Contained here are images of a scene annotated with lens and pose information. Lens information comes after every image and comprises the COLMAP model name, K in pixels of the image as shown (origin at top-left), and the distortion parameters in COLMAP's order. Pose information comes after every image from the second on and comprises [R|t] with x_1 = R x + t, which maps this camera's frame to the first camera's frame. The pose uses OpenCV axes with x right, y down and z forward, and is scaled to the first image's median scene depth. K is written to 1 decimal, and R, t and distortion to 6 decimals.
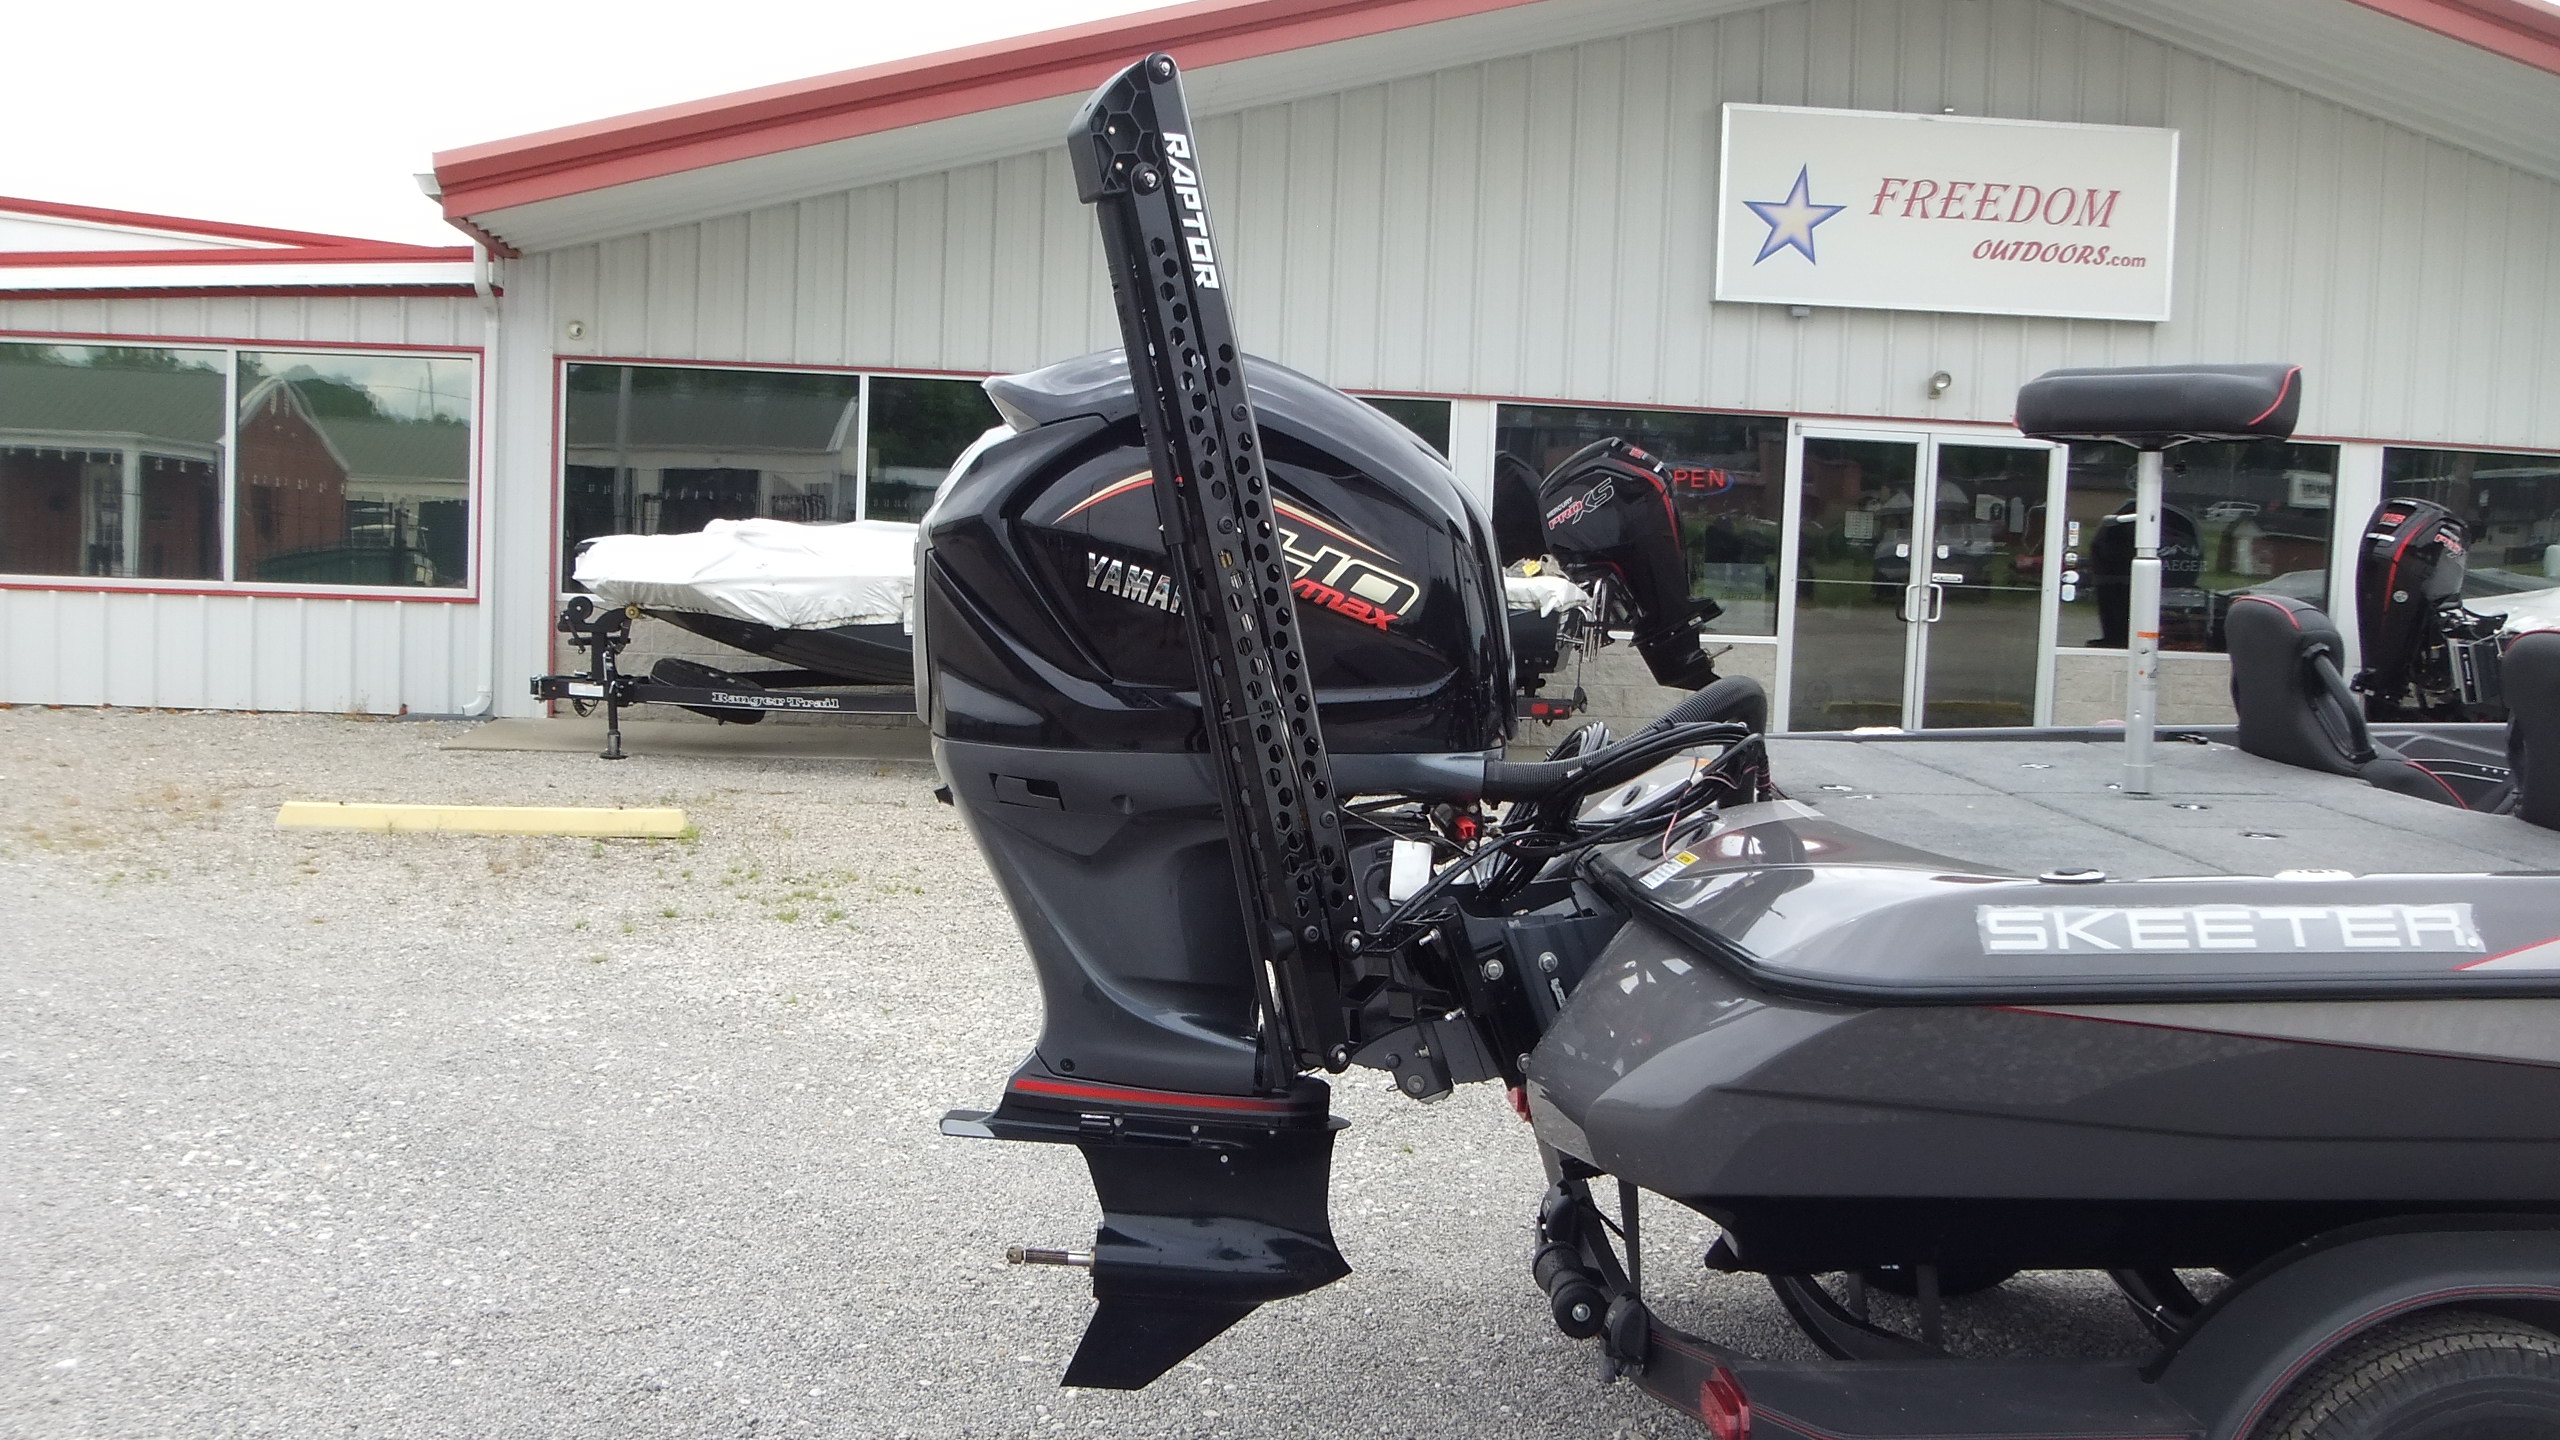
lens RADIAL K [[2690.6, 0, 1280.0], [0, 2690.6, 720.0], [0, 0, 1]] dist [-0.110168, 0.126351]
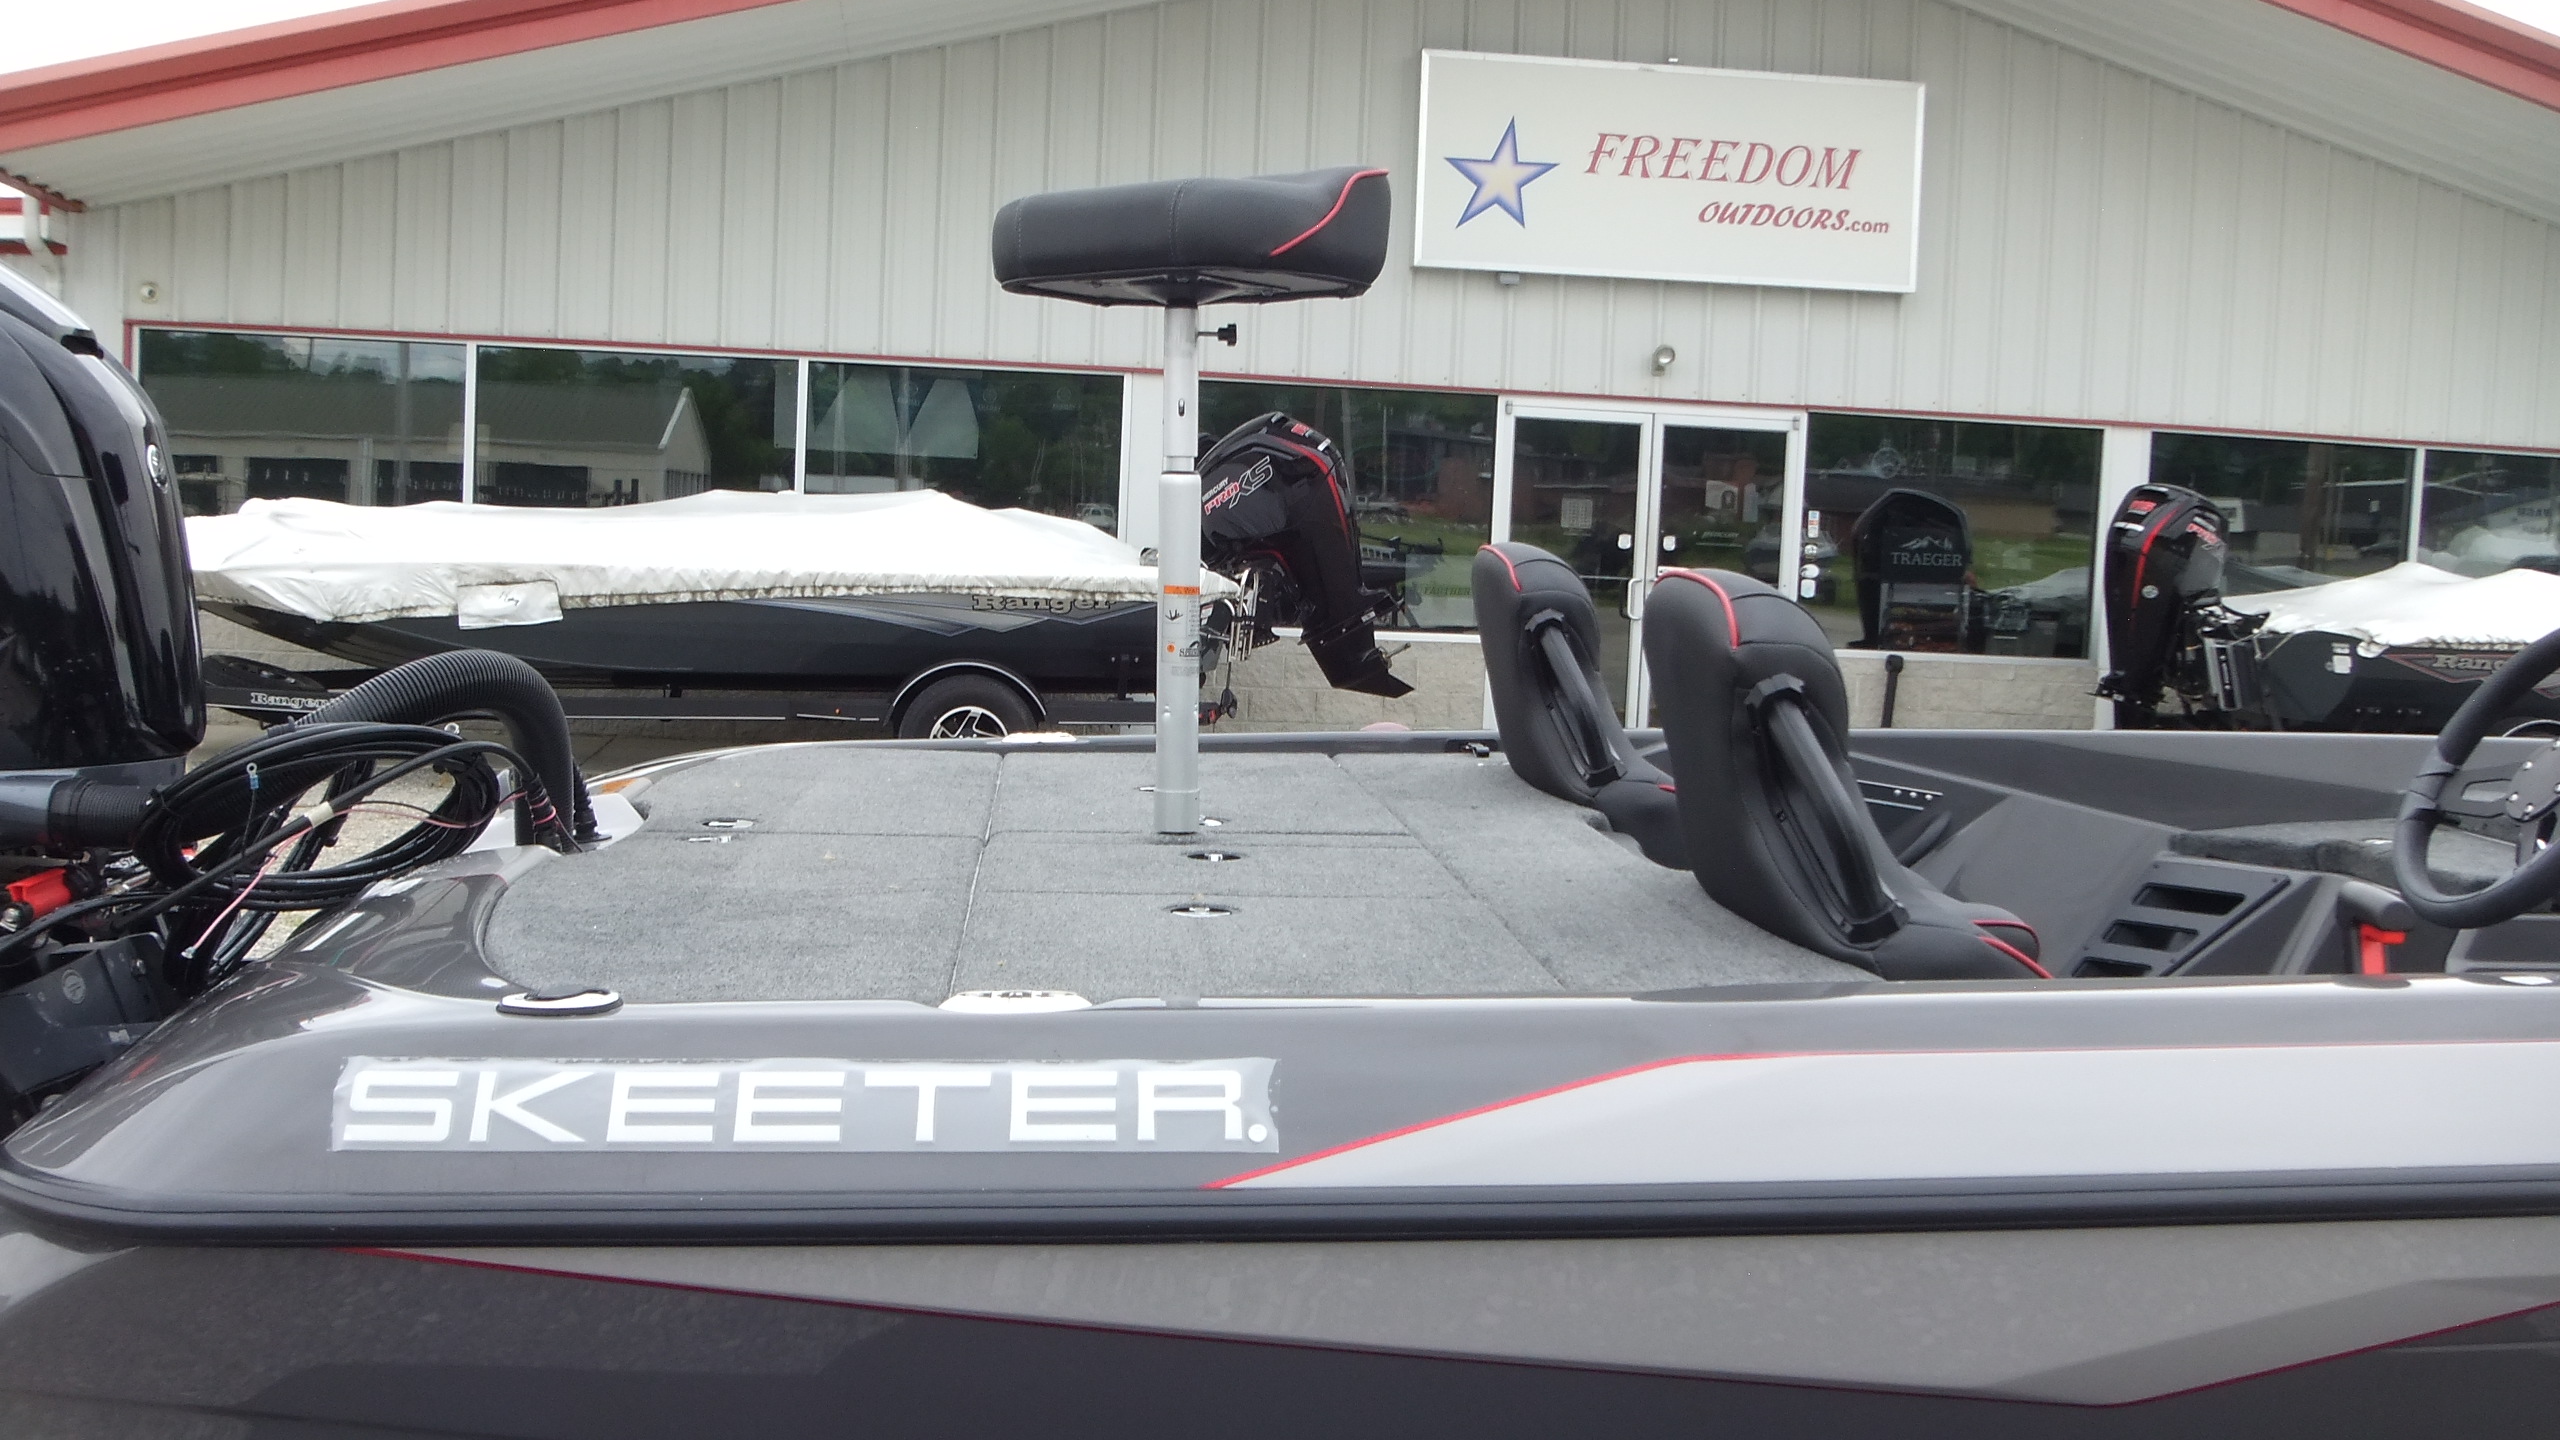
lens RADIAL K [[2690.6, 0, 1280.0], [0, 2690.6, 720.0], [0, 0, 1]] dist [-0.110168, 0.126351]
pose [[0.999391, 0.002037, 0.034845, 0.087850], [-0.001942, 0.999994, -0.002761, 0.000405], [-0.034850, 0.002691, 0.999389, 0.092000]]
